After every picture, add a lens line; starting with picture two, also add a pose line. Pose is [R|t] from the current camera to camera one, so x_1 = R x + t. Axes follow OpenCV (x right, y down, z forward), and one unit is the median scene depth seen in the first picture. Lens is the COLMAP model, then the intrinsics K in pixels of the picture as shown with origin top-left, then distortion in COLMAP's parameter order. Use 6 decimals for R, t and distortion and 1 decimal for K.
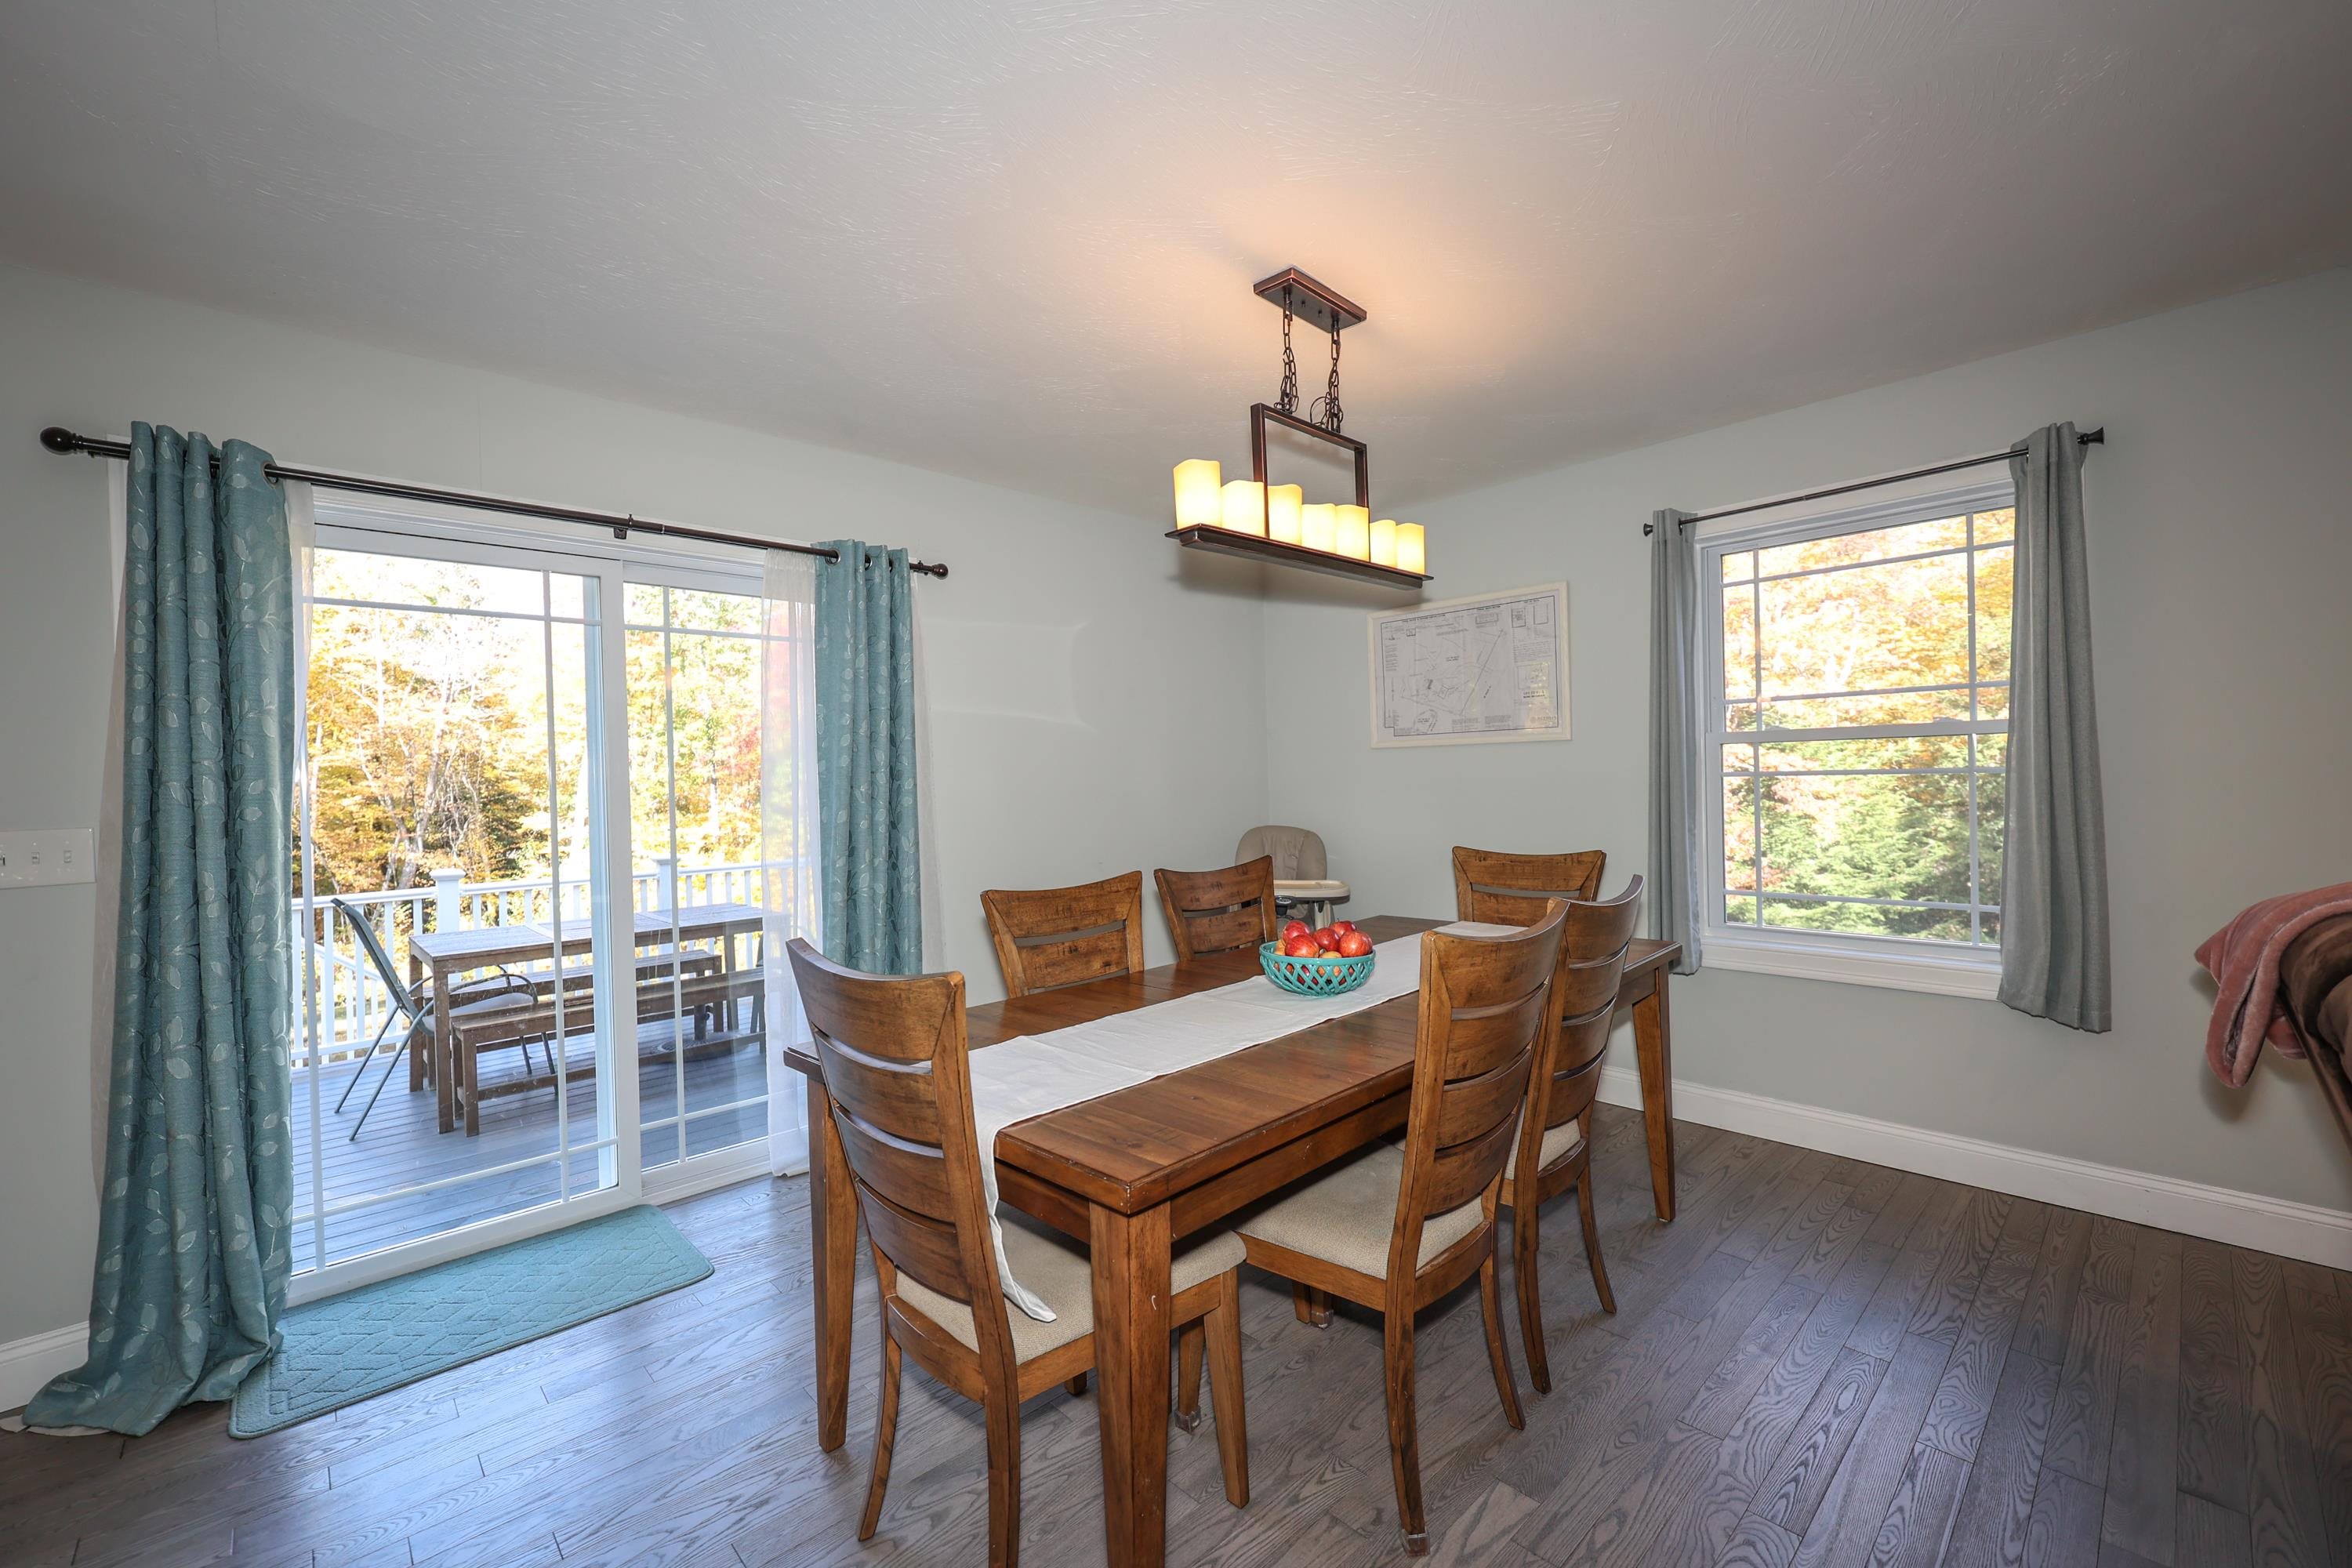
lens RADIAL K [[952.2, 0, 1167.9], [0, 952.2, 792.0], [0, 0, 1]] dist [-0.003301, -0.000157]
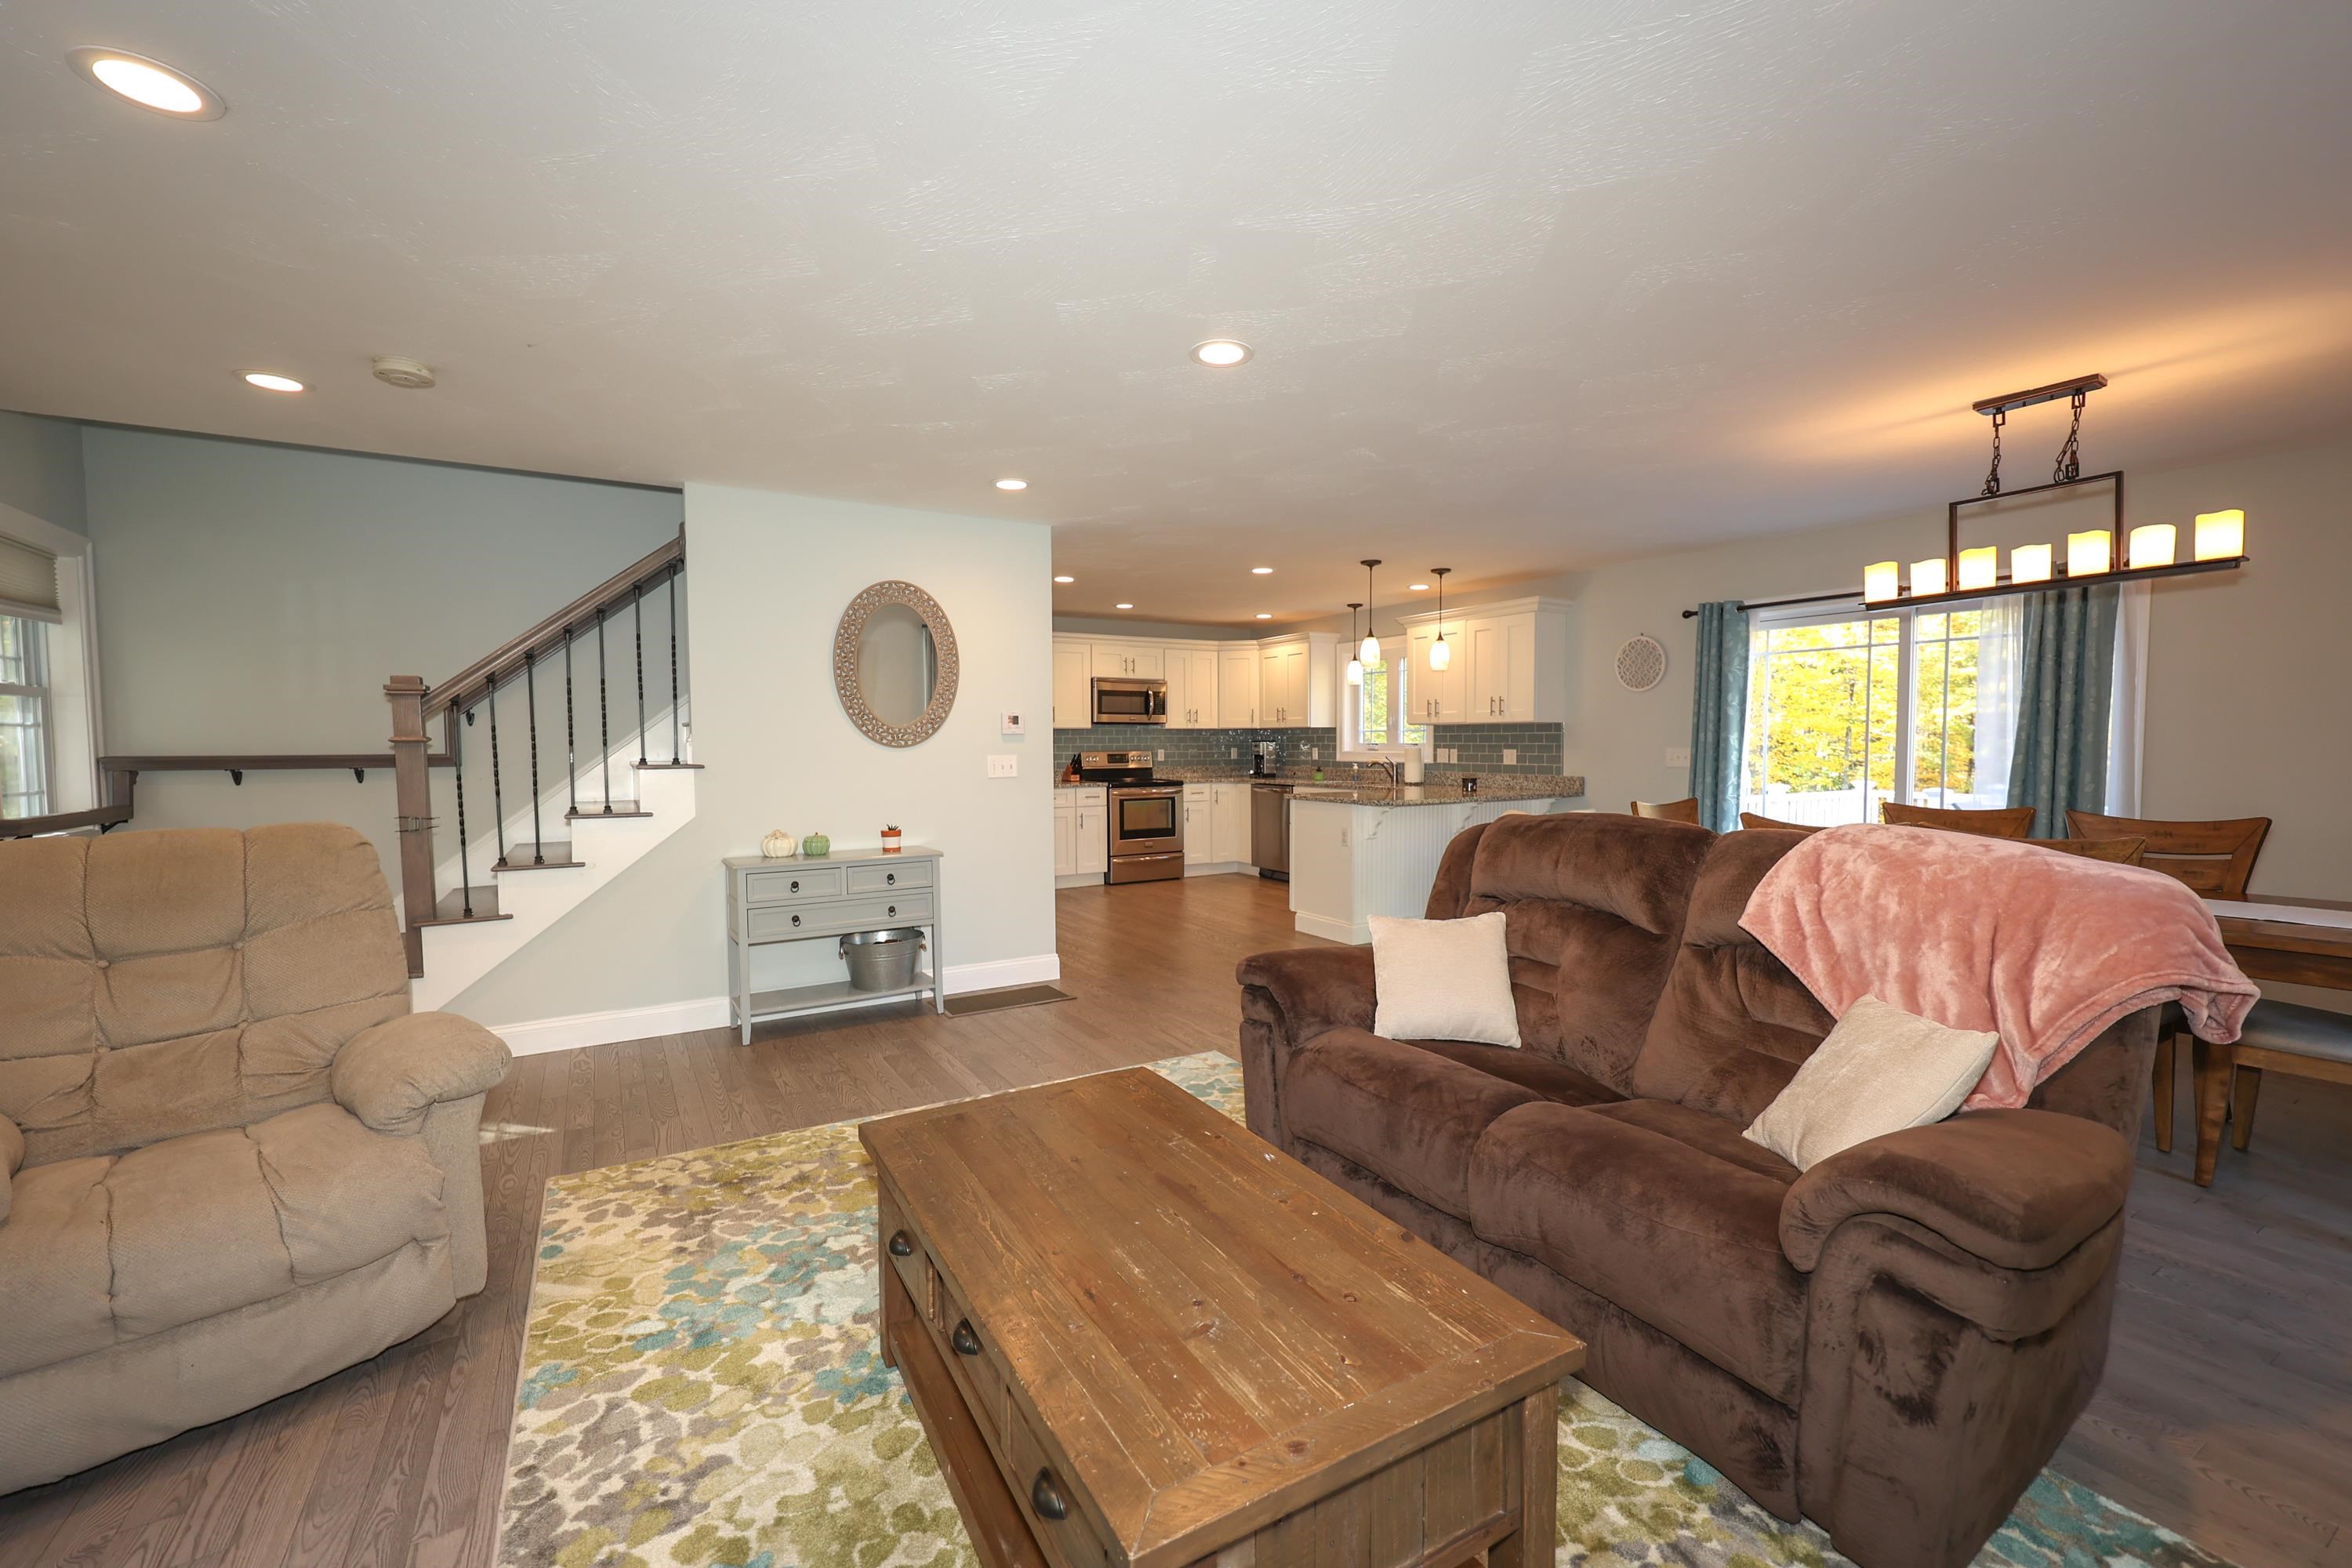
lens RADIAL K [[965.2, 0, 1172.3], [0, 965.2, 784.9], [0, 0, 1]] dist [-0.010155, 0.011453]
pose [[-0.217373, 0.070728, -0.973523, 1.749299], [0.000443, 0.997378, 0.072362, -0.054075], [0.976088, 0.015298, -0.216835, 0.091951]]
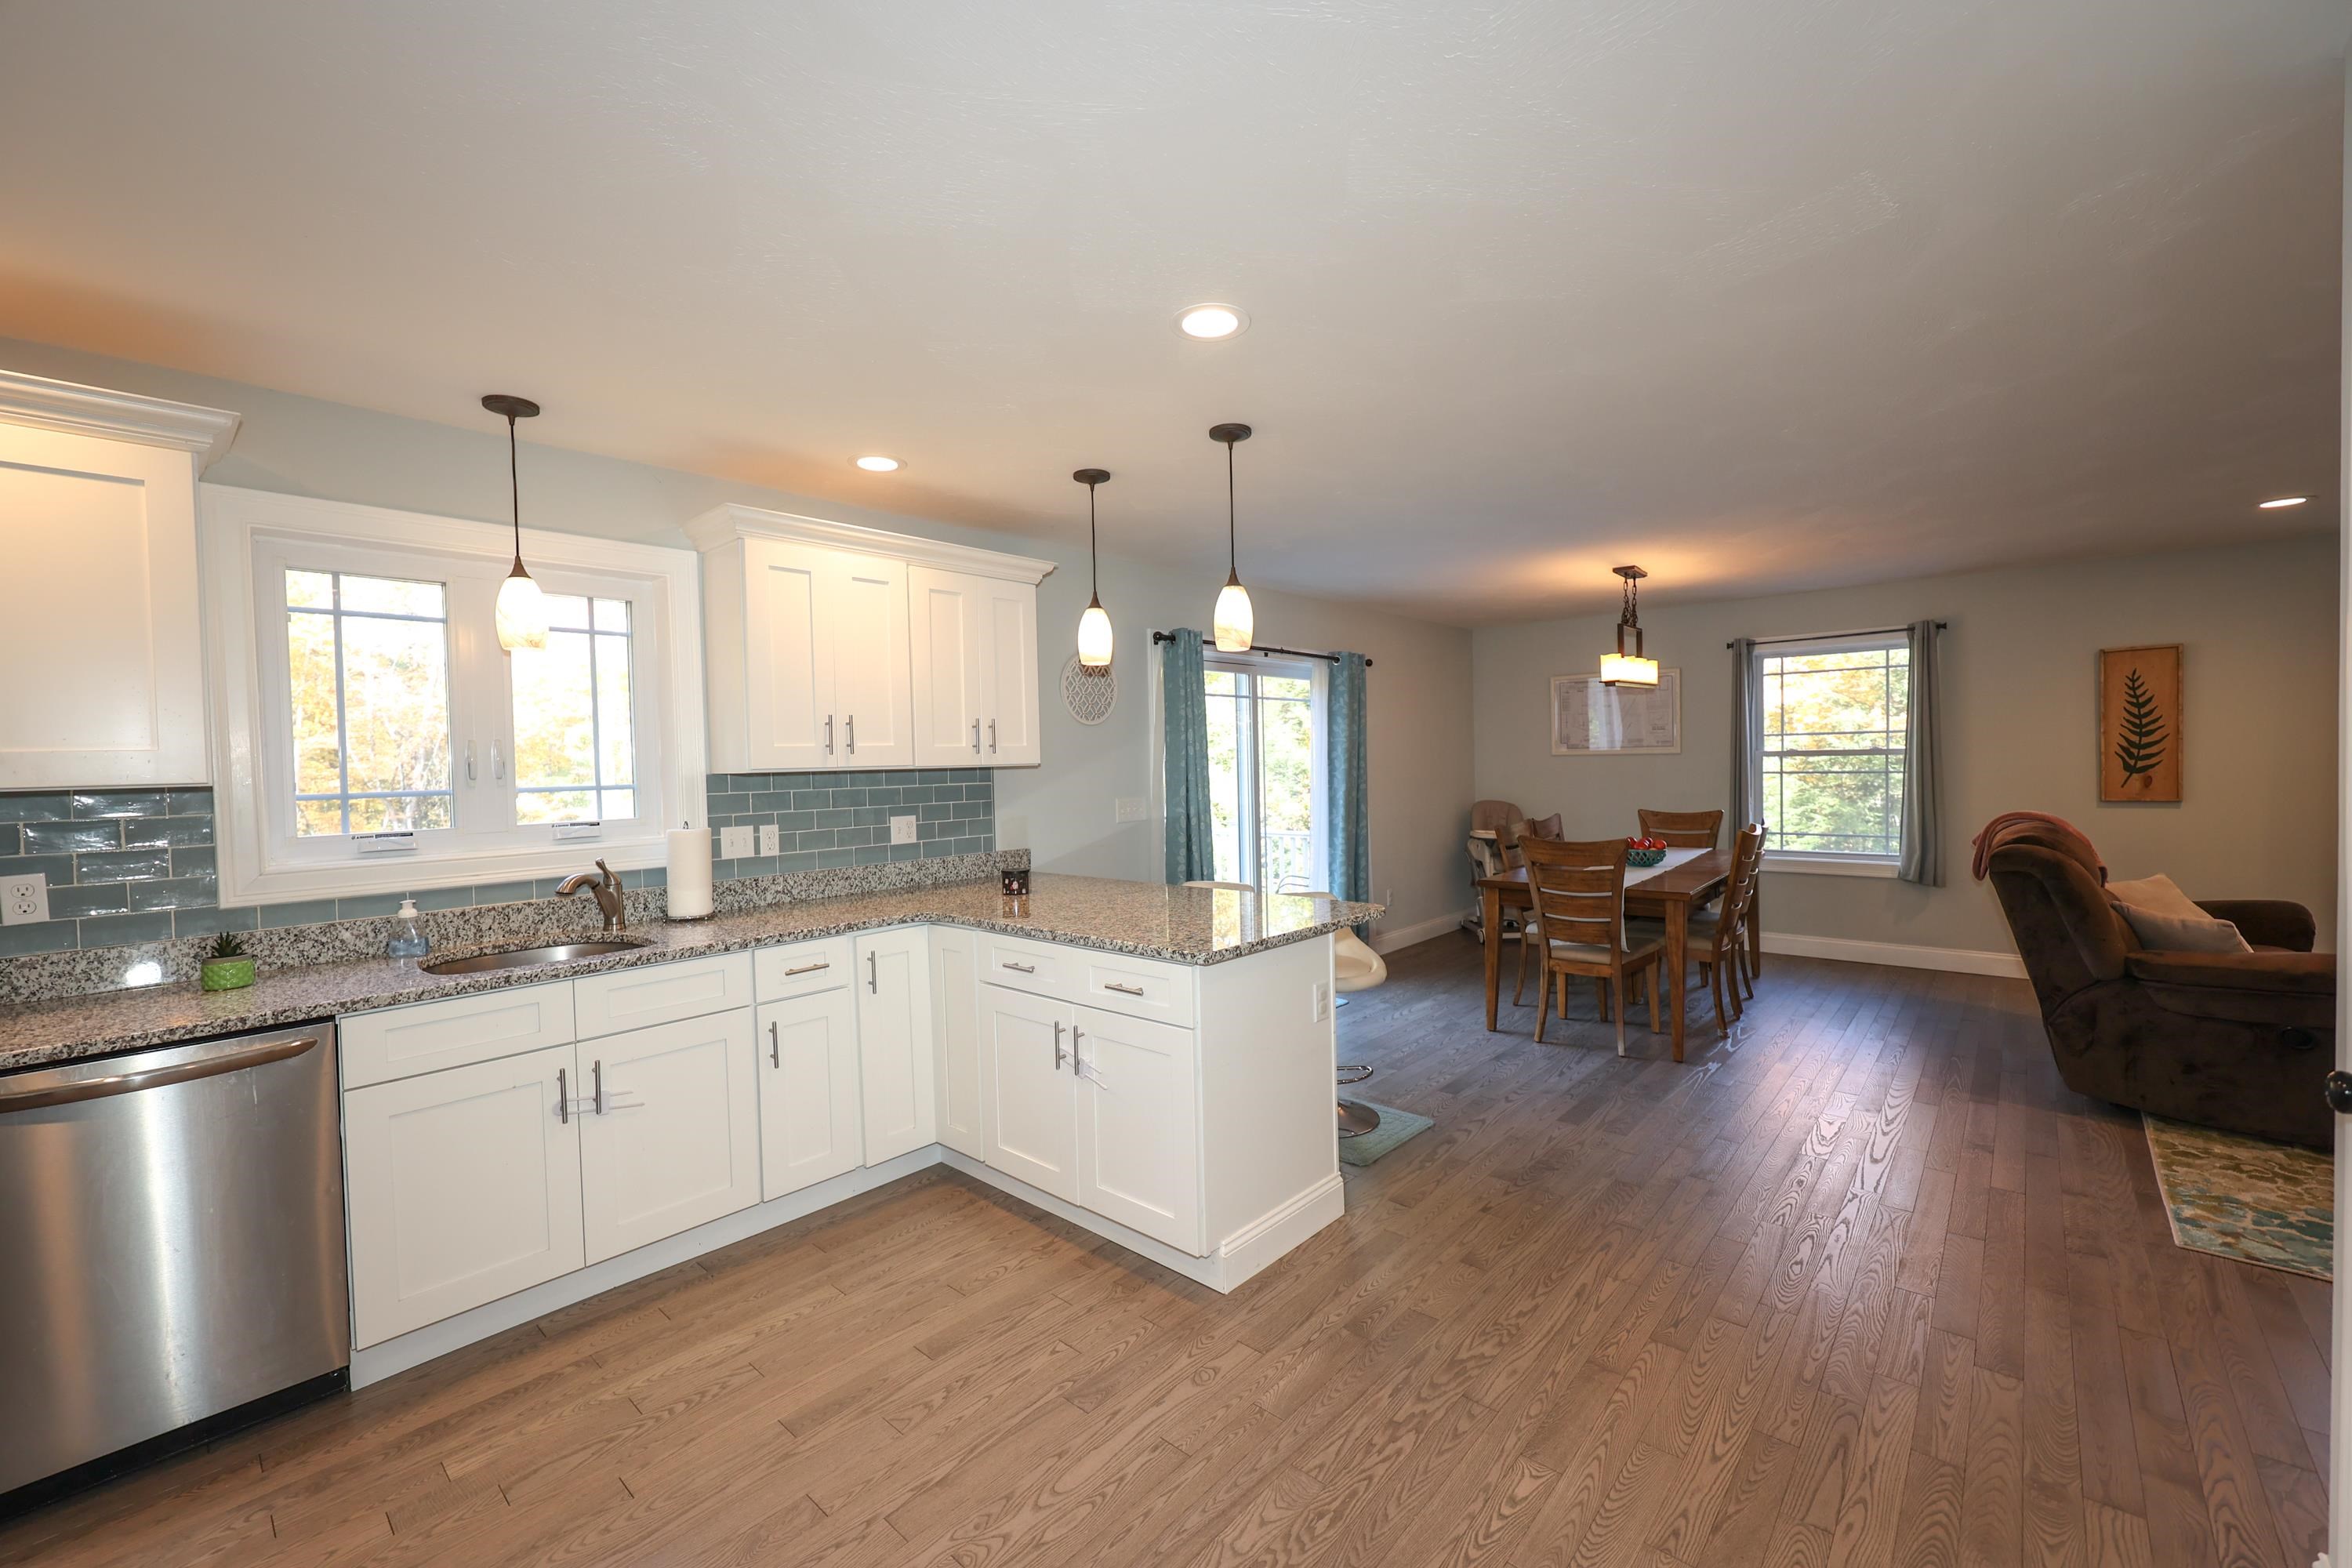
lens RADIAL K [[960.1, 0, 1146.5], [0, 960.1, 785.0], [0, 0, 1]] dist [-0.002482, 0.000001]
pose [[0.997032, 0.001212, 0.076983, -1.162912], [-0.002258, 0.999906, 0.013498, -0.021652], [-0.076959, -0.013632, 0.996941, -1.211700]]
